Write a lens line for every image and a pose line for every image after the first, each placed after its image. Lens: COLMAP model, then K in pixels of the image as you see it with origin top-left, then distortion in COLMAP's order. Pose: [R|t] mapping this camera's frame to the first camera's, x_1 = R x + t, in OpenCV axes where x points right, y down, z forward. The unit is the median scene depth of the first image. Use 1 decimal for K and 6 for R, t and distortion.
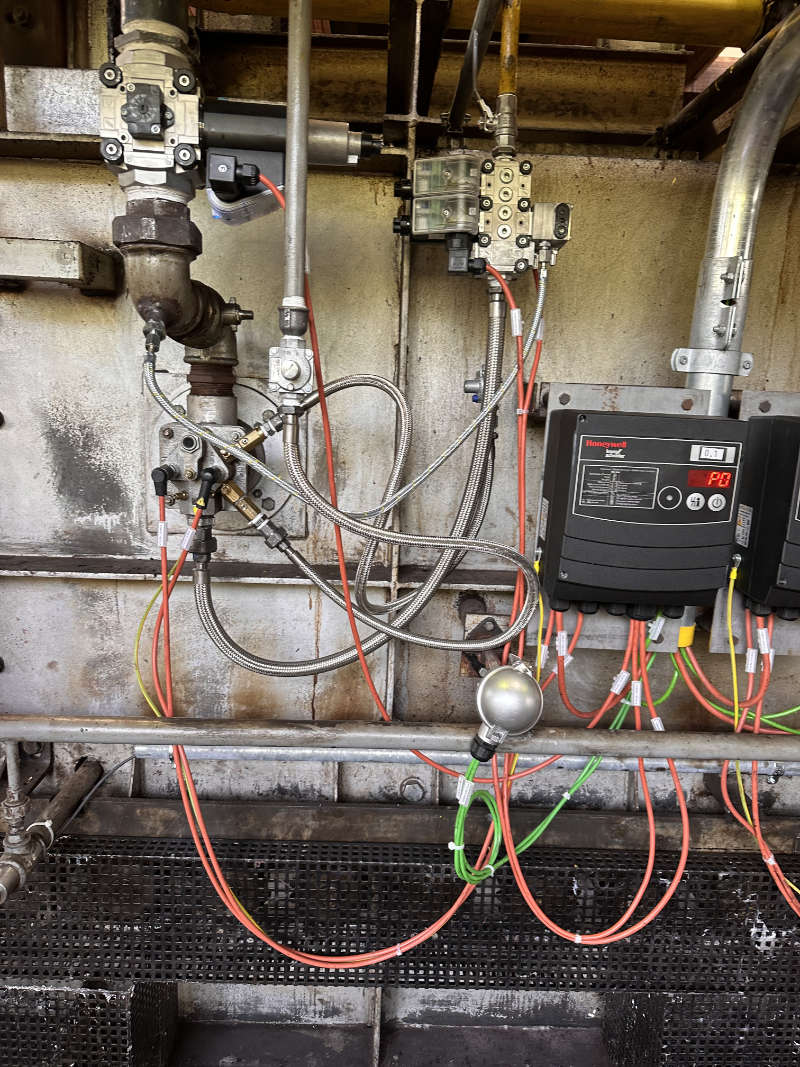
lens RADIAL K [[755.3, 0, 404.2], [0, 755.3, 548.1], [0, 0, 1]] dist [0.044585, -0.063682]
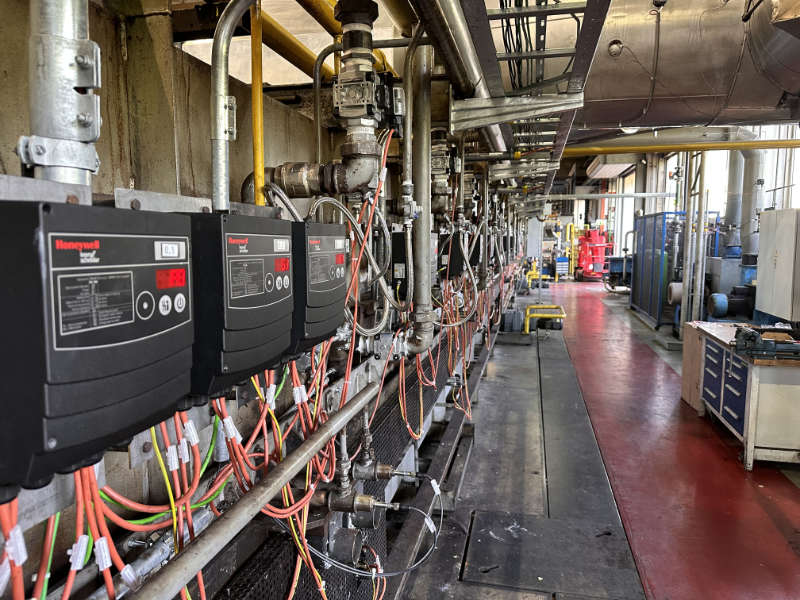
lens RADIAL K [[566.3, 0, 398.1], [0, 566.3, 296.8], [0, 0, 1]] dist [0.044585, -0.063682]
pose [[0.261674, -0.138857, 0.955115, -0.155841], [0.207651, 0.974521, 0.084788, -0.062544], [-0.942554, 0.176144, 0.283840, 0.491168]]
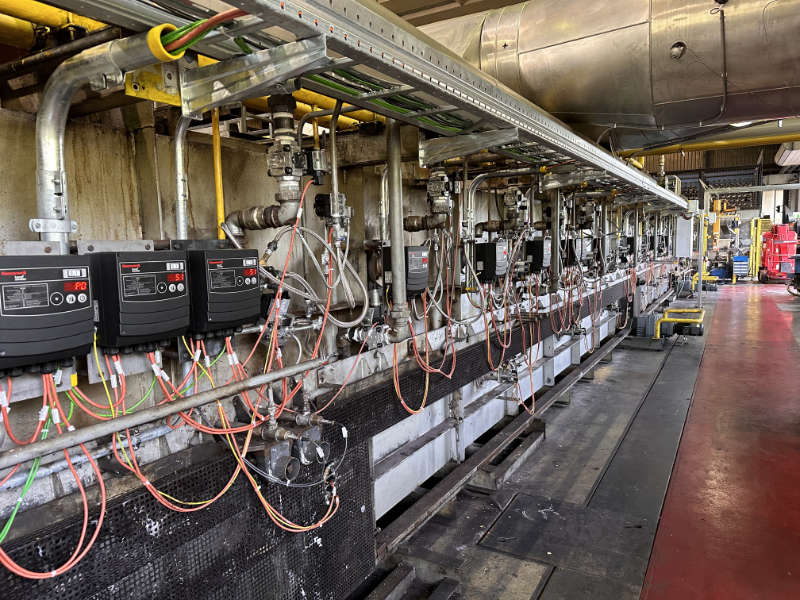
lens RADIAL K [[566.3, 0, 394.4], [0, 566.3, 305.8], [0, 0, 1]] dist [0.044585, -0.063682]
pose [[0.544346, -0.145751, 0.826102, -0.313330], [0.219237, 0.975281, 0.027608, 0.081874], [-0.809705, 0.166083, 0.562844, -0.396844]]
